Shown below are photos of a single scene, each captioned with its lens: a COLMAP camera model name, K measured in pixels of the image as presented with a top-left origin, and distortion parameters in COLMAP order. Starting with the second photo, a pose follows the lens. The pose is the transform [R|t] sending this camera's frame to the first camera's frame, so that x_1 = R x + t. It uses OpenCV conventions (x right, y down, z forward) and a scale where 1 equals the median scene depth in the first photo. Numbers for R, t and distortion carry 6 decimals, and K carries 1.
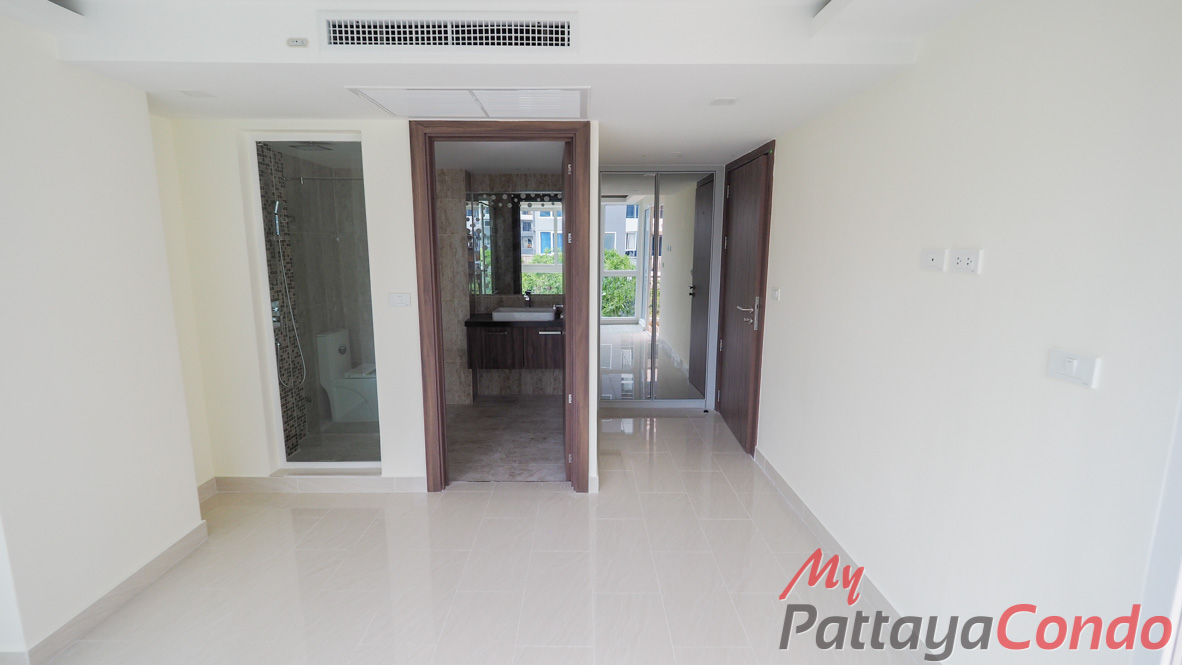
lens RADIAL K [[507.2, 0, 577.8], [0, 507.2, 329.7], [0, 0, 1]] dist [-0.000418, -0.000727]
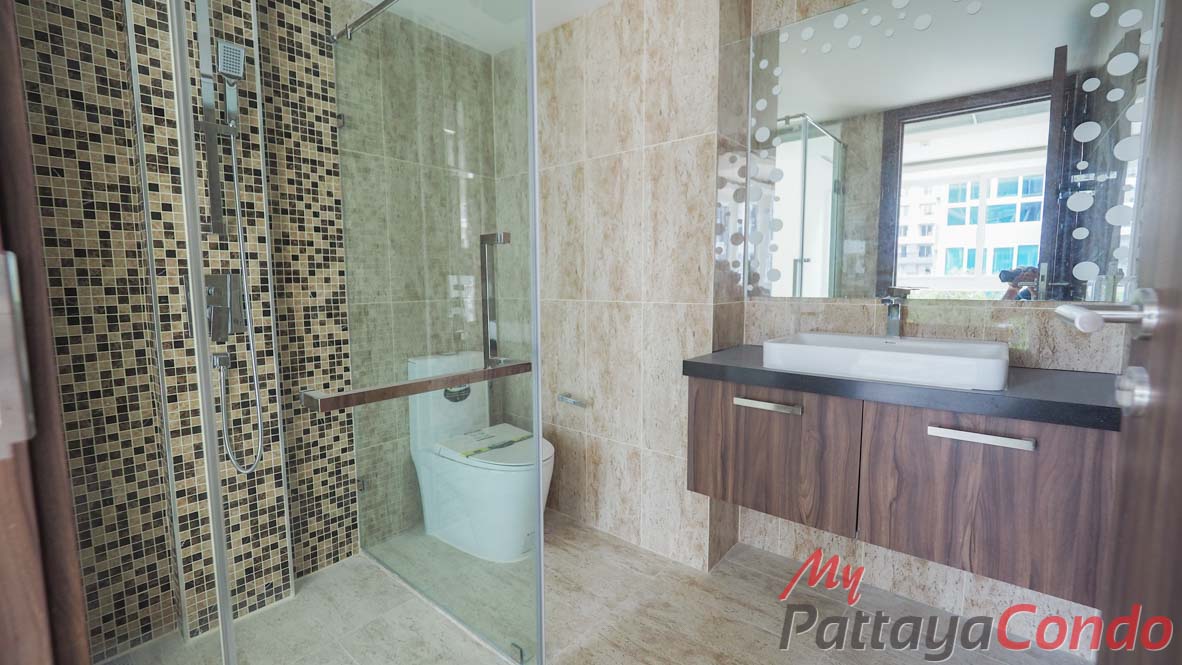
lens RADIAL K [[507.2, 0, 577.8], [0, 507.2, 329.7], [0, 0, 1]] dist [-0.000418, -0.000727]
pose [[0.763950, 0.059342, -0.642541, -0.056604], [-0.101525, 0.994414, -0.028869, -0.023837], [0.637239, 0.087289, 0.765707, 0.782449]]
